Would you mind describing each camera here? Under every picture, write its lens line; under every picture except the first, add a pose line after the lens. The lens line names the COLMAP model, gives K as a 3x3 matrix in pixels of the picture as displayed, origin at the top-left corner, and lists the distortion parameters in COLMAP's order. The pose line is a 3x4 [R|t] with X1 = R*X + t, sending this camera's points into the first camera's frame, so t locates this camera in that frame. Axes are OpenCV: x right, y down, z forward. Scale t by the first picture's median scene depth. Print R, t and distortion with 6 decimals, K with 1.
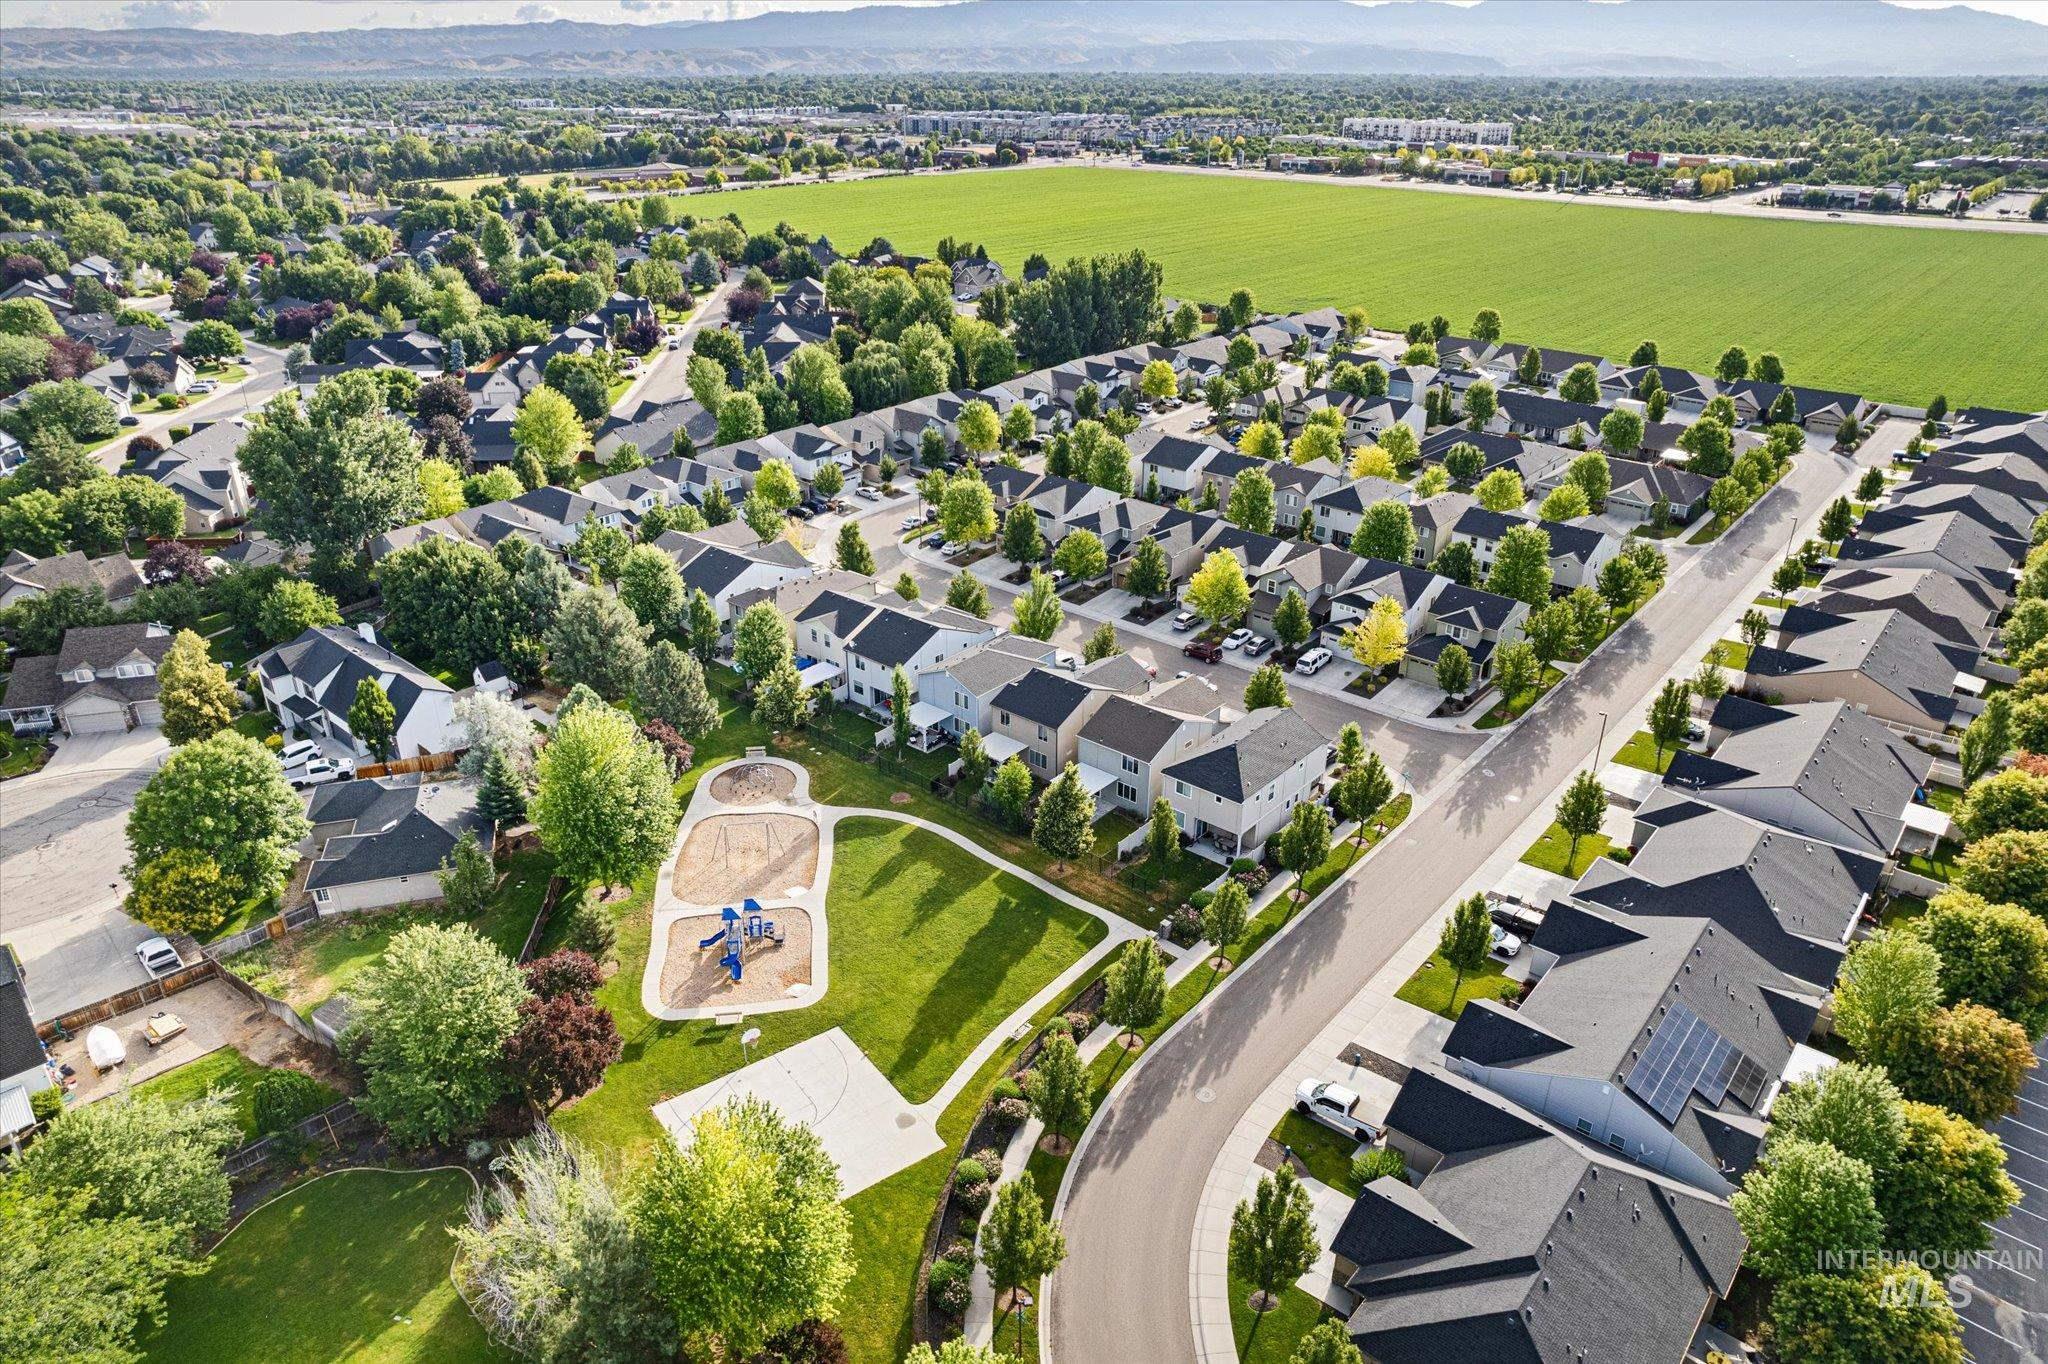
lens RADIAL K [[1297.0, 0, 1024.0], [0, 1297.0, 682.0], [0, 0, 1]] dist [-0.087625, 0.072917]
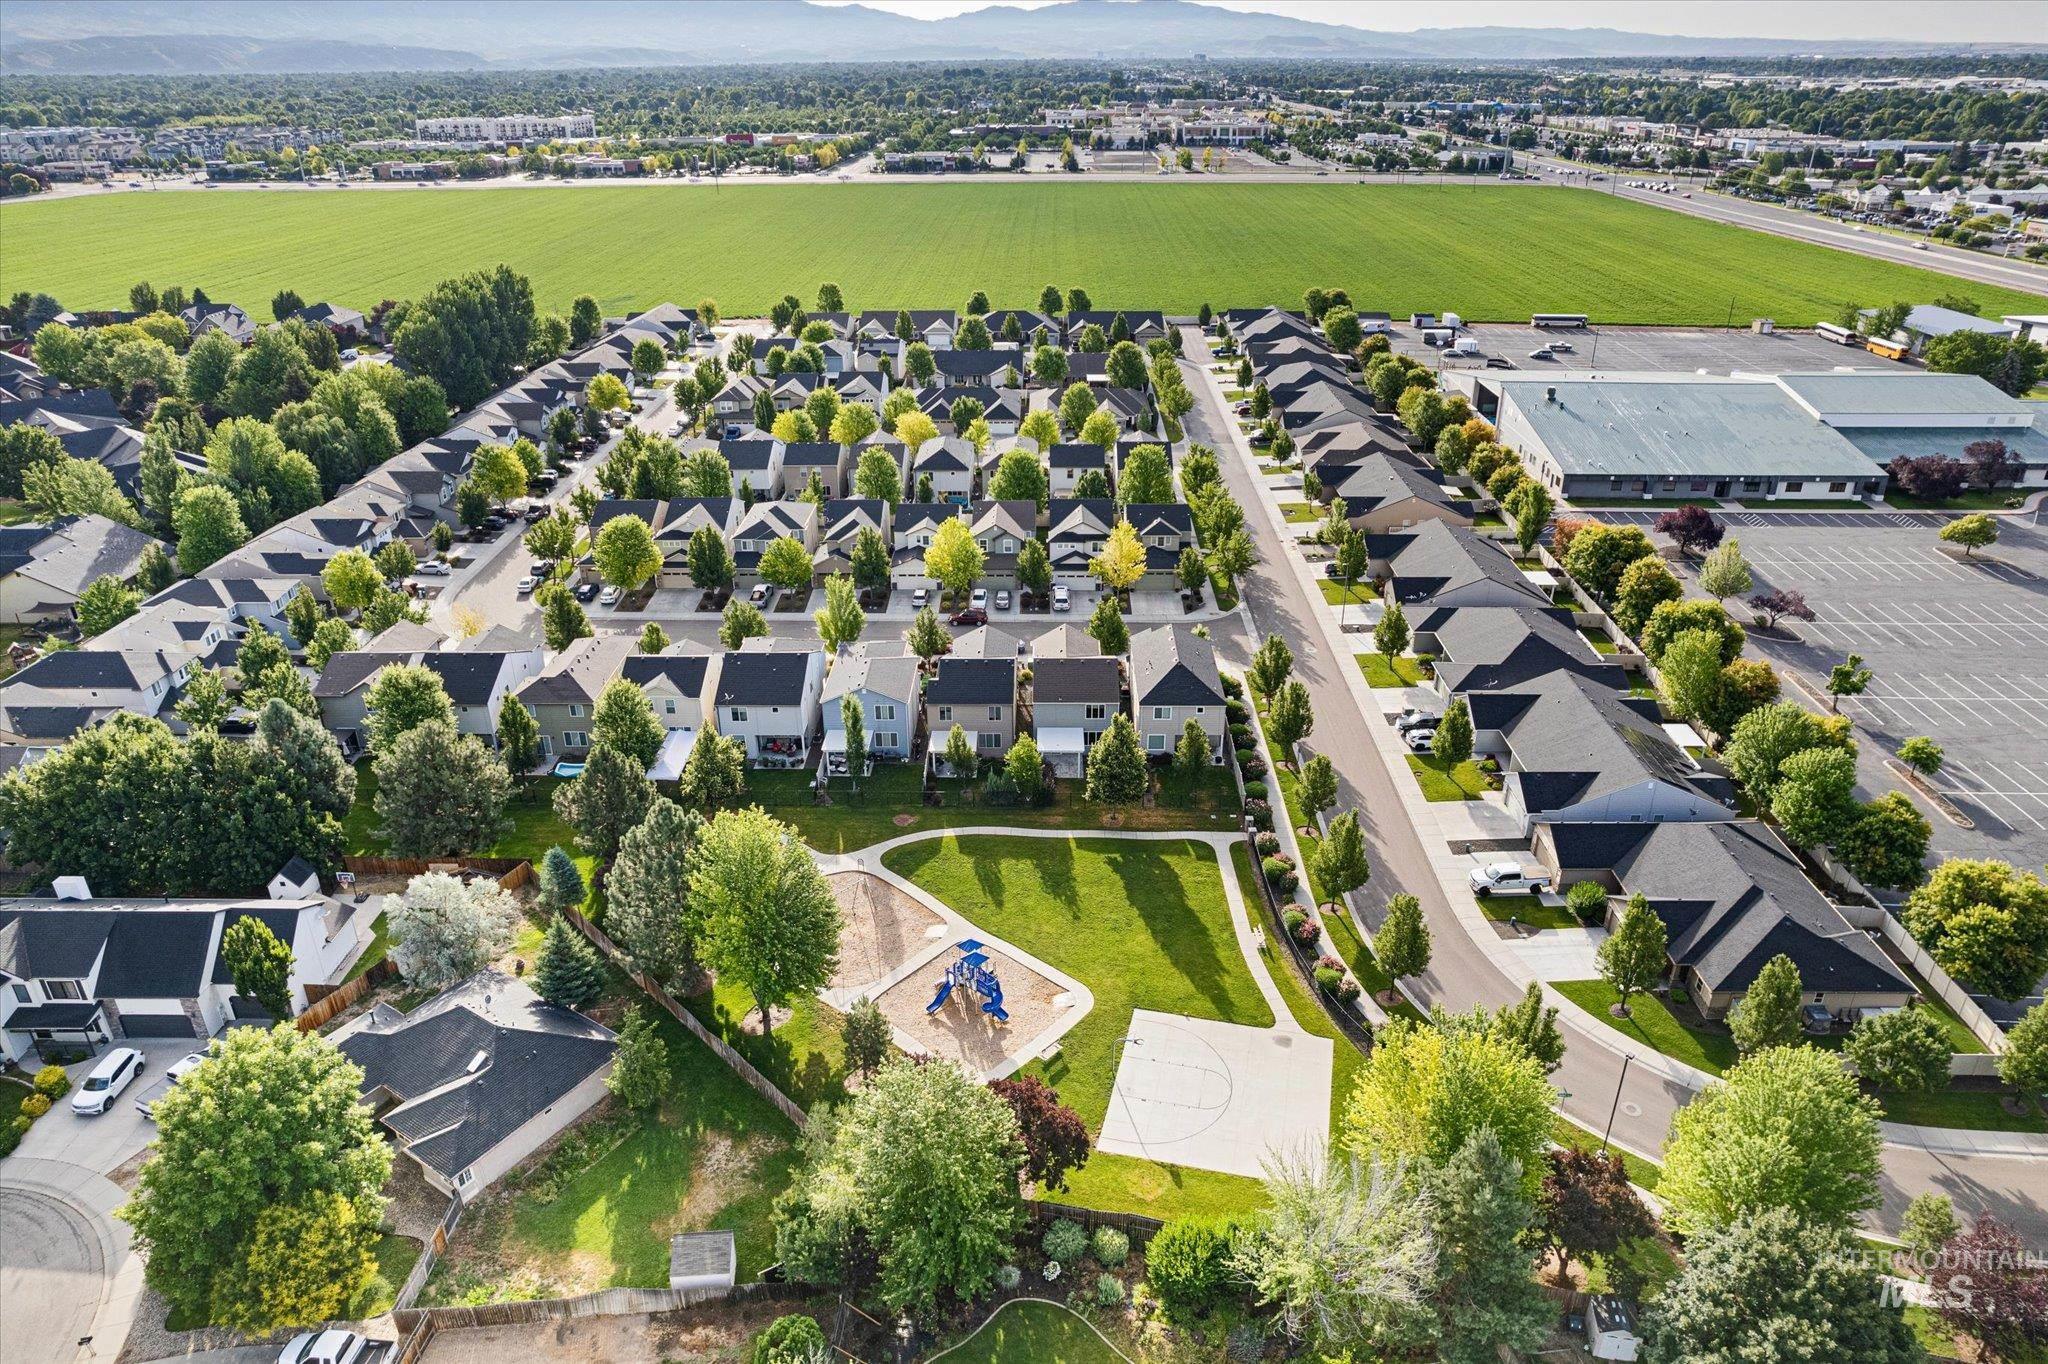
lens RADIAL K [[1296.1, 0, 1024.0], [0, 1296.1, 682.0], [0, 0, 1]] dist [-0.088530, 0.076710]
pose [[0.773891, -0.284768, 0.565686, -0.337408], [0.282322, 0.954669, 0.094350, -0.046192], [-0.566910, 0.086689, 0.819205, 0.094518]]
